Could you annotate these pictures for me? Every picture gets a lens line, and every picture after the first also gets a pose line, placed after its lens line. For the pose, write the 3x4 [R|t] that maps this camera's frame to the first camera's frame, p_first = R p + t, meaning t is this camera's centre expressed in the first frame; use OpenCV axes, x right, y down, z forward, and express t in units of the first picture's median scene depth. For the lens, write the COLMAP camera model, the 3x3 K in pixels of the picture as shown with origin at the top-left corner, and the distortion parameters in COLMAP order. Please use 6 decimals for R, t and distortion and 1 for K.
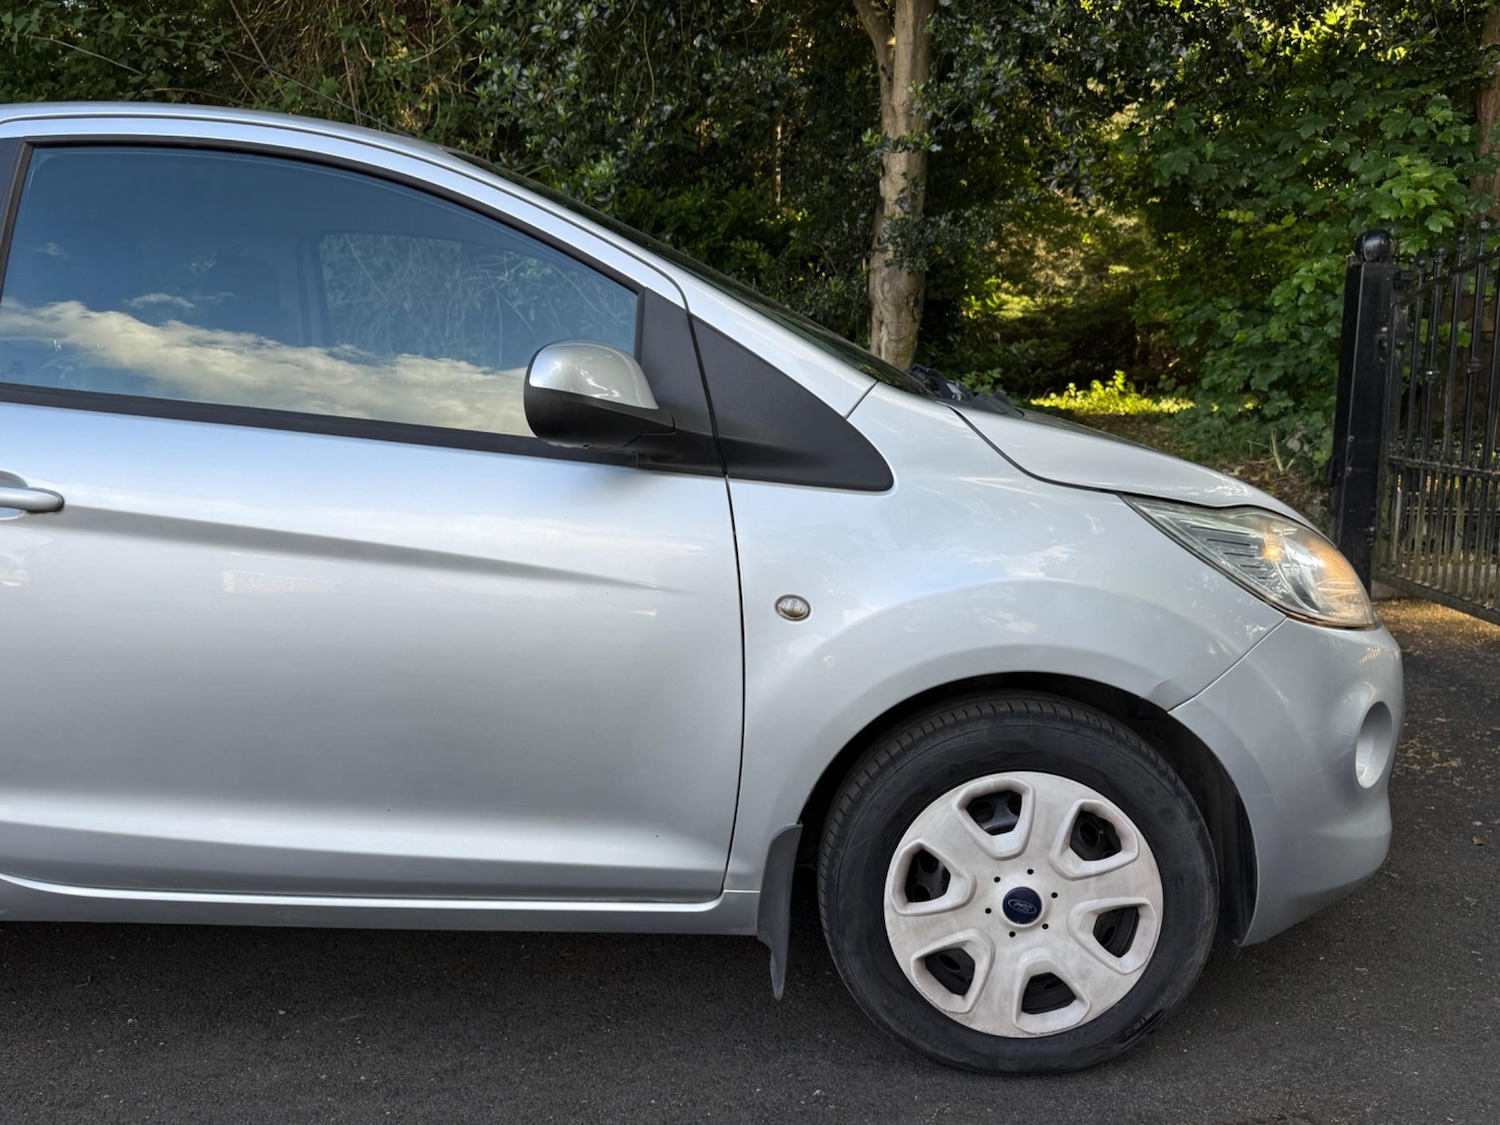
lens RADIAL K [[1253.5, 0, 751.8], [0, 1253.5, 564.0], [0, 0, 1]] dist [0.005678, -0.002826]
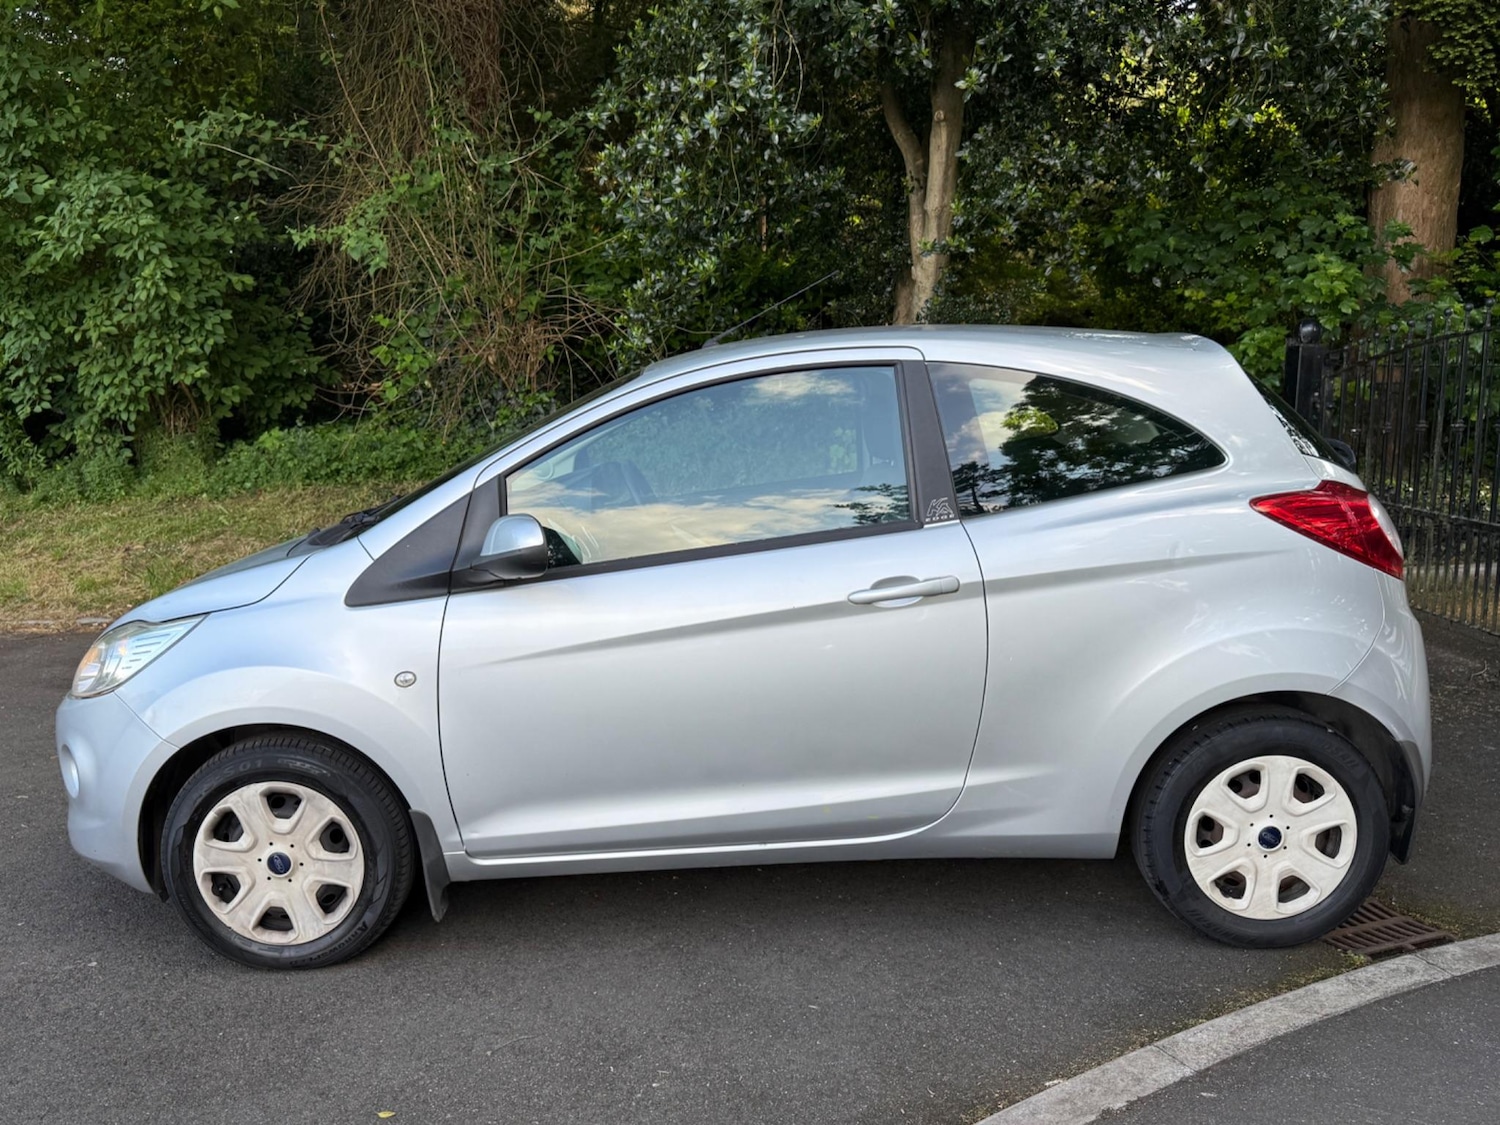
lens RADIAL K [[1221.7, 0, 752.6], [0, 1221.7, 567.9], [0, 0, 1]] dist [0.008396, -0.007314]
pose [[0.996534, -0.021091, 0.080472, -0.171252], [0.020424, 0.999750, 0.009099, -0.022519], [-0.080644, -0.007423, 0.996715, -0.211823]]
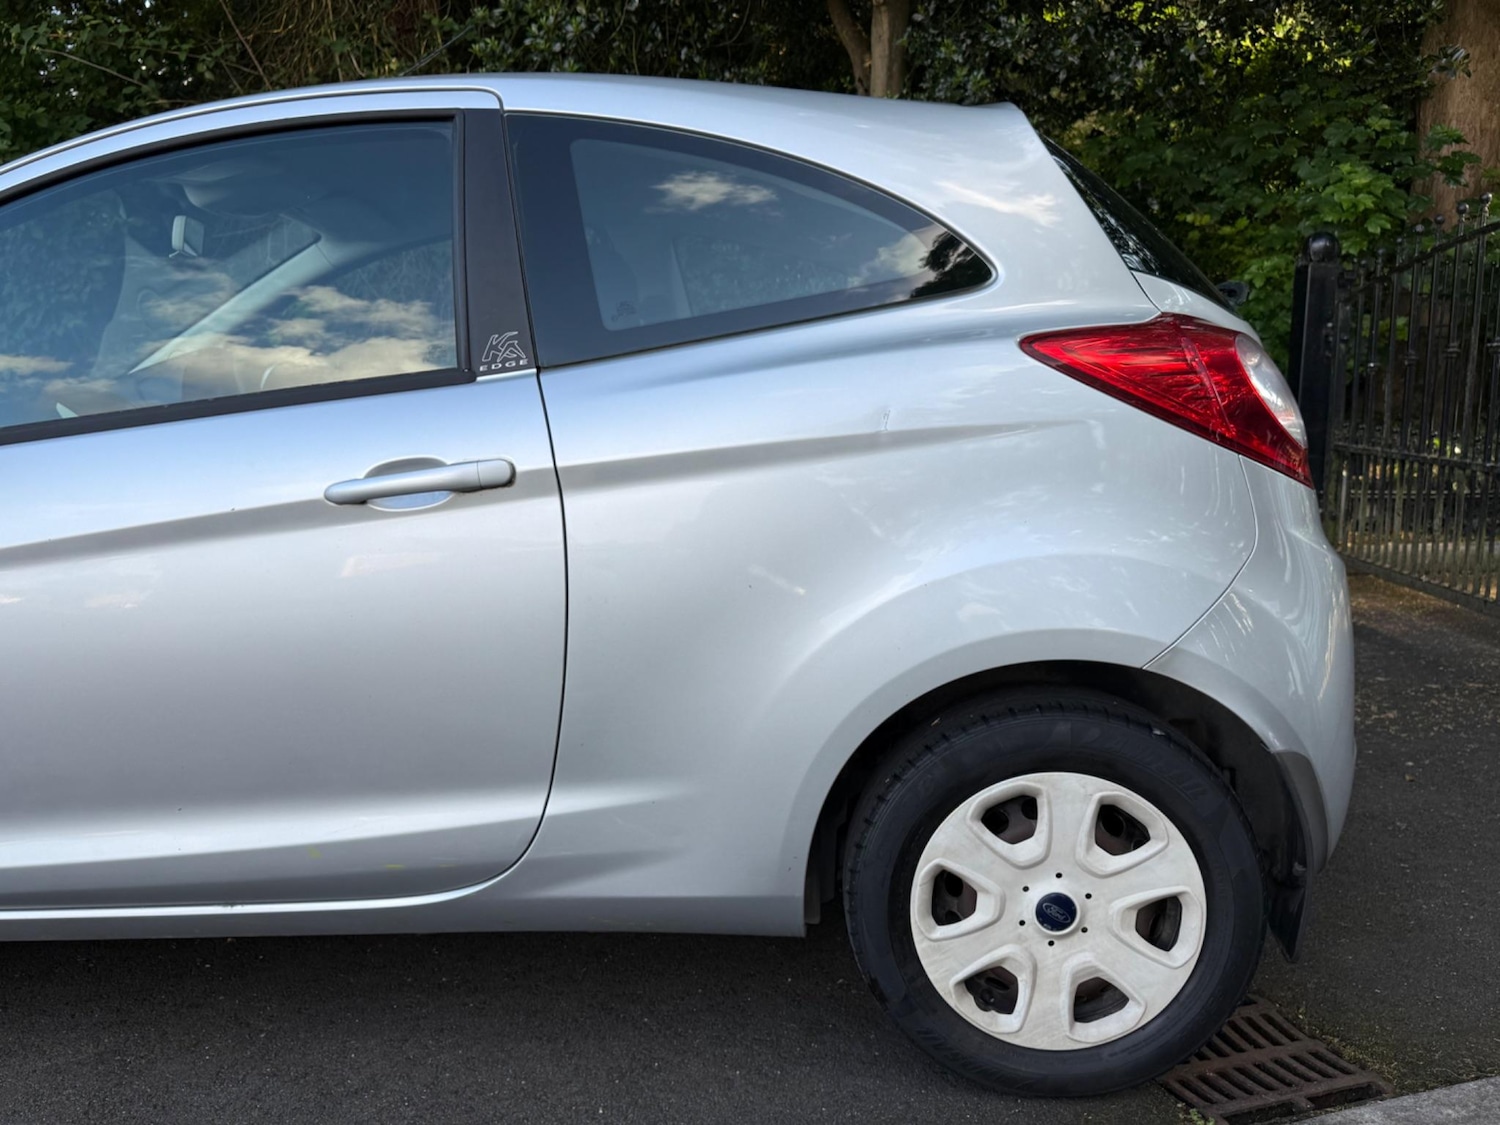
lens RADIAL K [[1236.7, 0, 754.5], [0, 1236.7, 566.6], [0, 0, 1]] dist [0.004121, -0.006011]
pose [[0.999613, -0.010147, 0.025908, -0.015401], [0.010039, 0.999940, 0.004333, 0.008933], [-0.025951, -0.004071, 0.999655, -0.040411]]
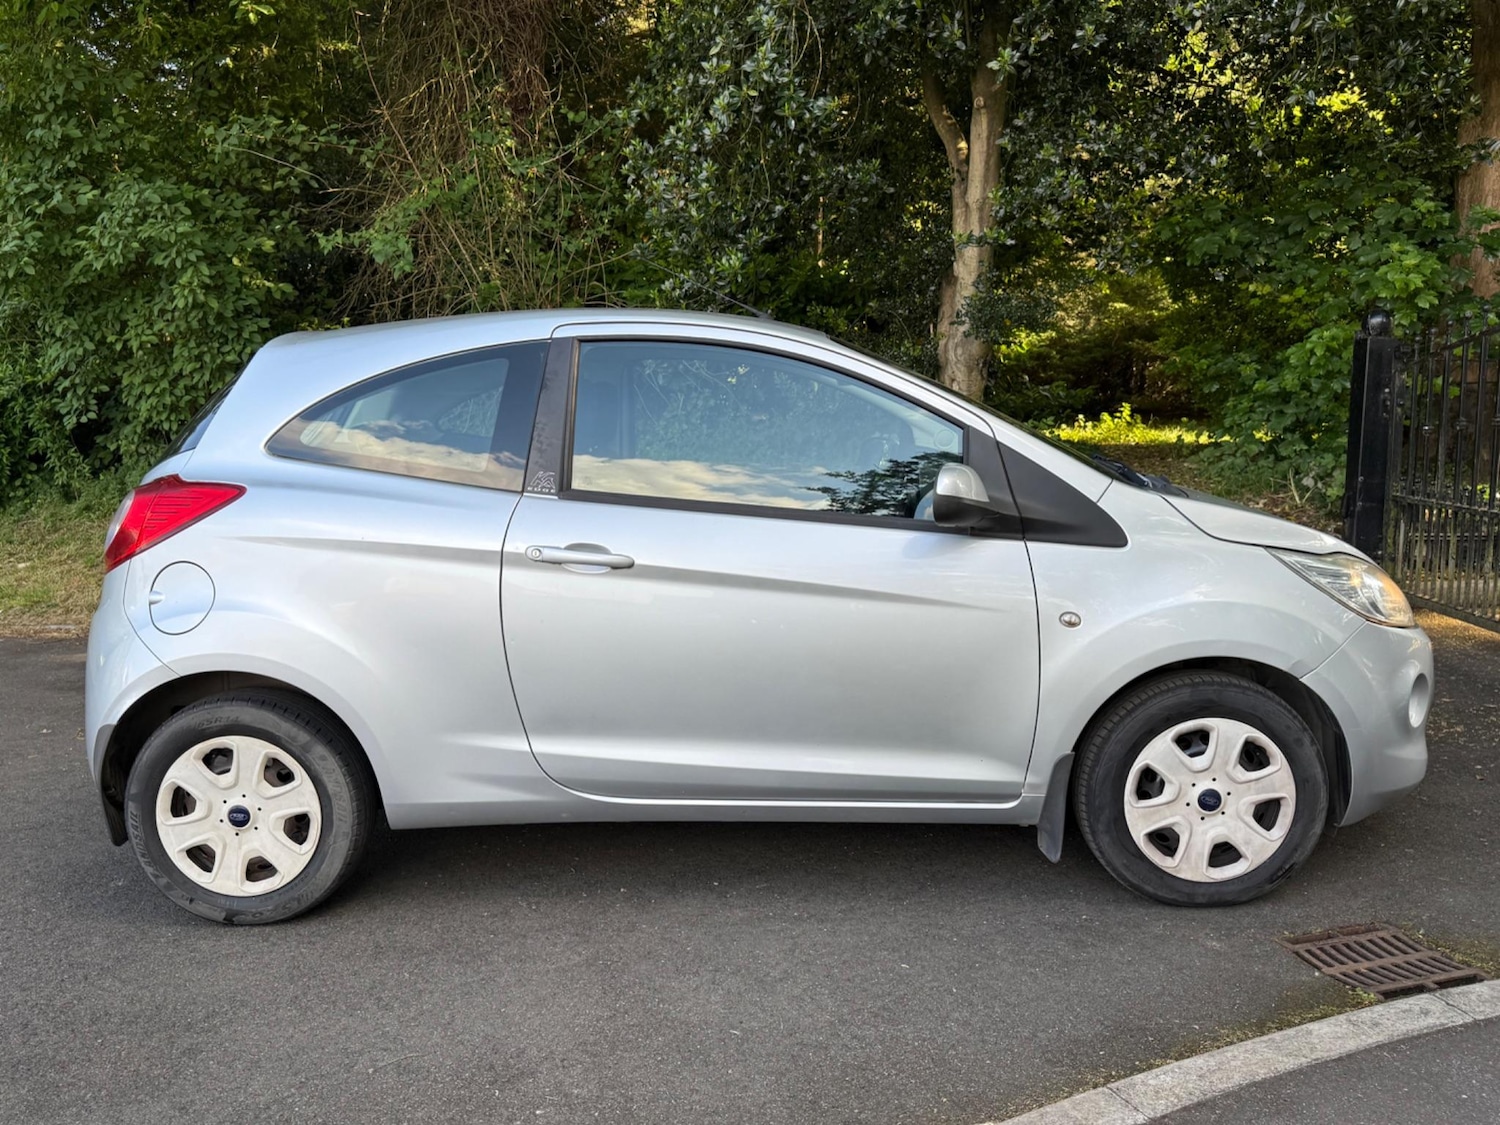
lens RADIAL K [[1242.1, 0, 746.4], [0, 1242.1, 569.8], [0, 0, 1]] dist [0.007482, -0.003016]
pose [[0.999856, -0.014829, 0.008231, -0.115945], [0.014922, 0.999824, -0.011362, -0.005587], [-0.008061, 0.011483, 0.999902, -0.181393]]
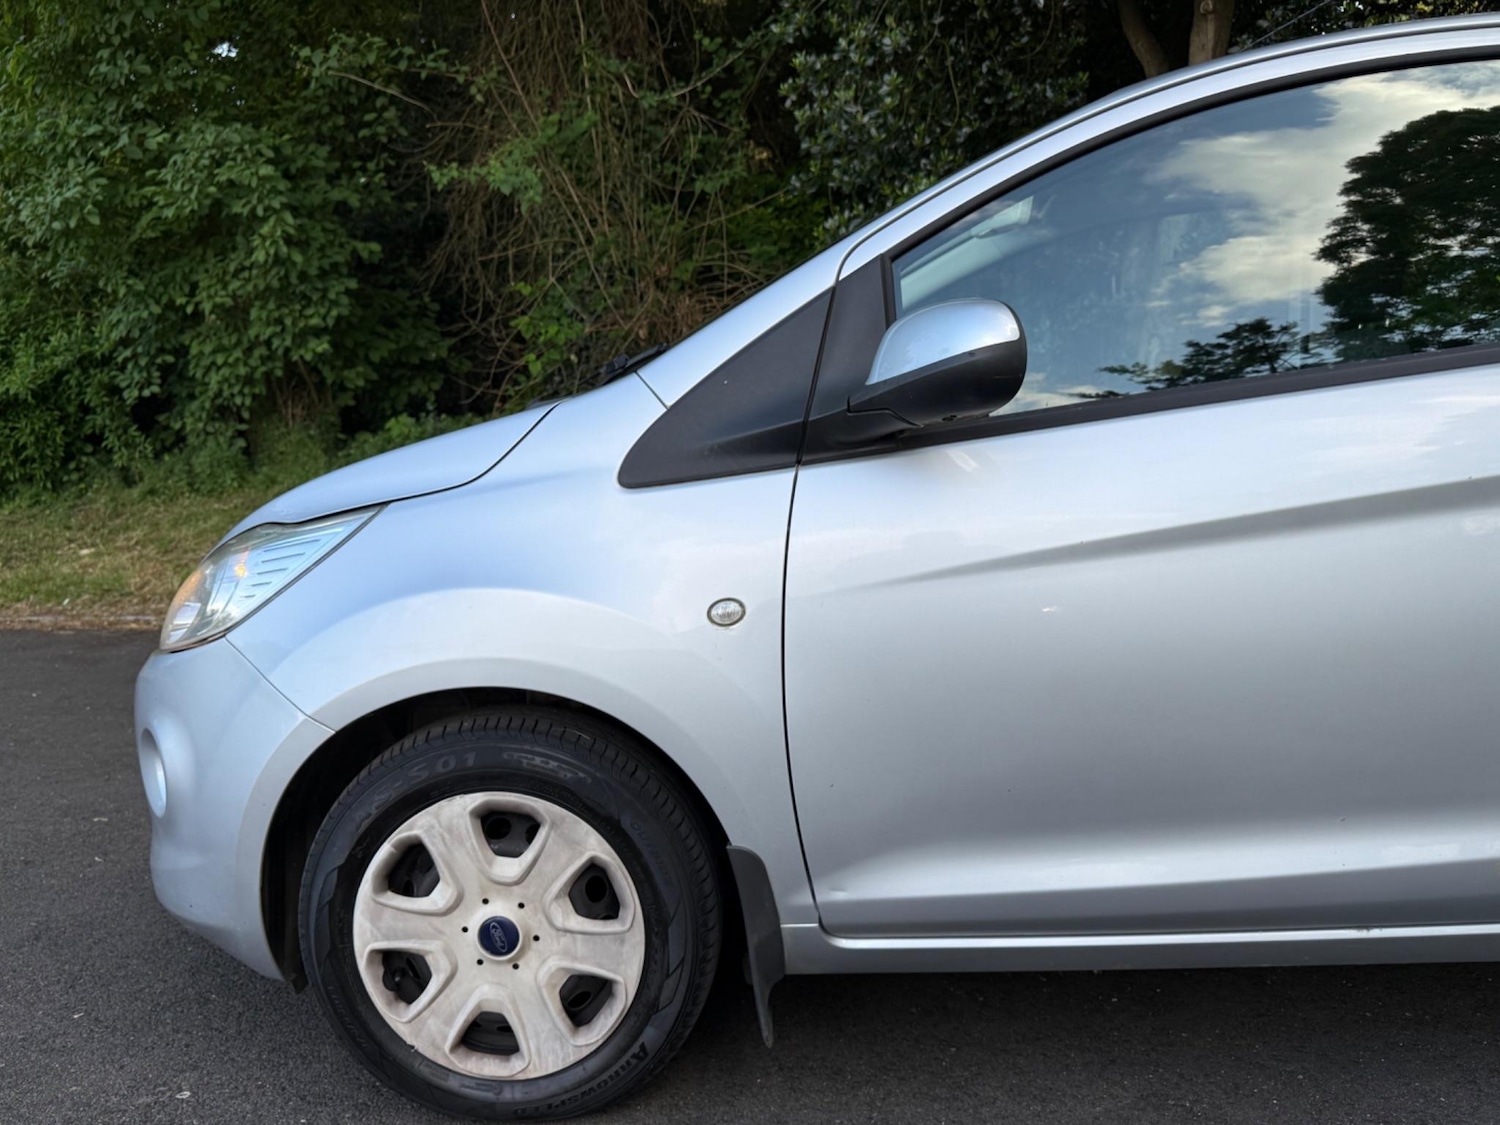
lens RADIAL K [[1236.7, 0, 754.5], [0, 1236.7, 566.6], [0, 0, 1]] dist [0.004121, -0.006011]
pose [[0.999829, -0.017590, 0.005639, -0.259534], [0.017724, 0.999535, -0.024793, 0.017333], [-0.005200, 0.024889, 0.999677, -0.007108]]
